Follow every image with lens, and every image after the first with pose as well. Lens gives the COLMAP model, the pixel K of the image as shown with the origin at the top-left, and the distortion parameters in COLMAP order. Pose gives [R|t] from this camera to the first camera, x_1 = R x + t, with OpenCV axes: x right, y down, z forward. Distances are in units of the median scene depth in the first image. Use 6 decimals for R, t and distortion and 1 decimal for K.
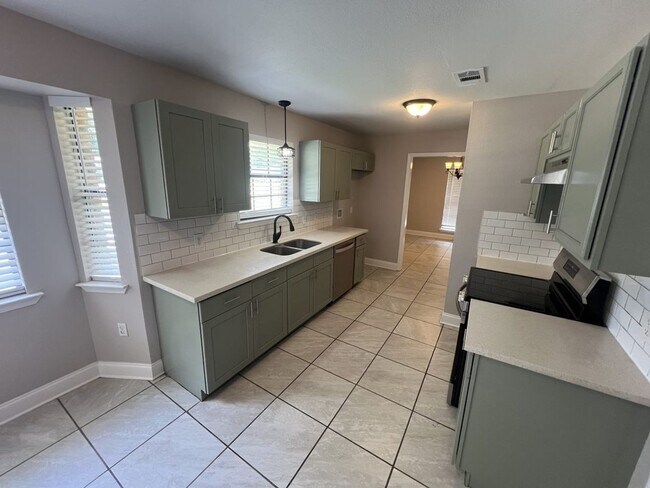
lens RADIAL K [[263.2, 0, 324.9], [0, 263.2, 243.4], [0, 0, 1]] dist [-0.001098, -0.000252]
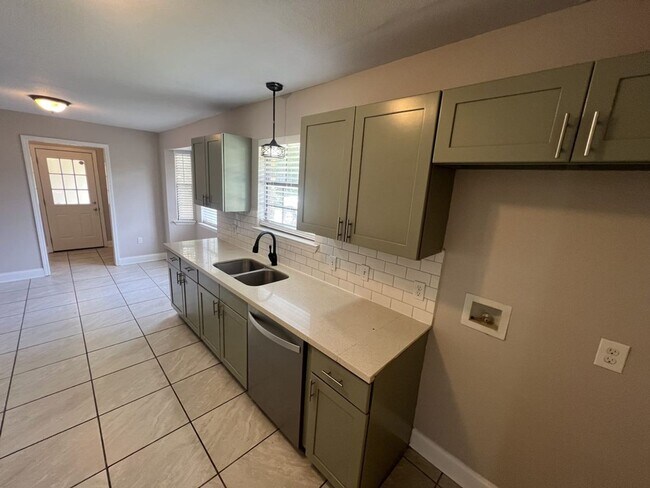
lens RADIAL K [[263.2, 0, 325.3], [0, 263.2, 241.2], [0, 0, 1]] dist [-0.001098, -0.000252]
pose [[-0.220702, 0.173401, -0.959804, 0.620637], [-0.295790, 0.925826, 0.235277, -0.350057], [0.929408, 0.335826, -0.153041, 1.419310]]
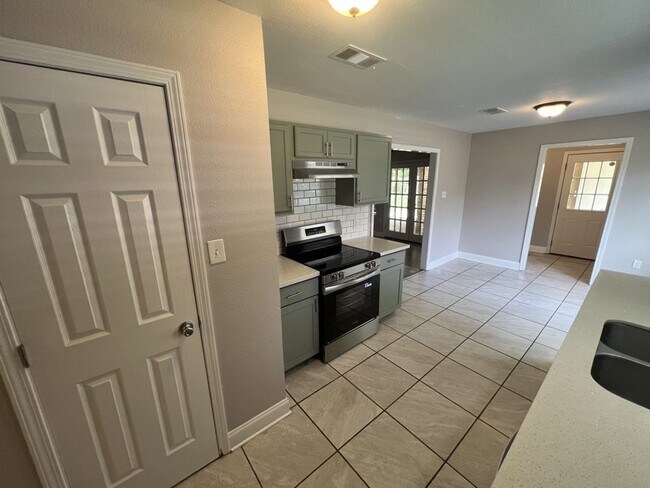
lens RADIAL K [[263.2, 0, 322.9], [0, 263.2, 243.0], [0, 0, 1]] dist [-0.001098, -0.000252]
pose [[-0.945677, -0.086266, 0.313454, 0.245655], [0.072927, 0.883295, 0.463110, -0.369657], [-0.316823, 0.460812, -0.829021, 1.492730]]
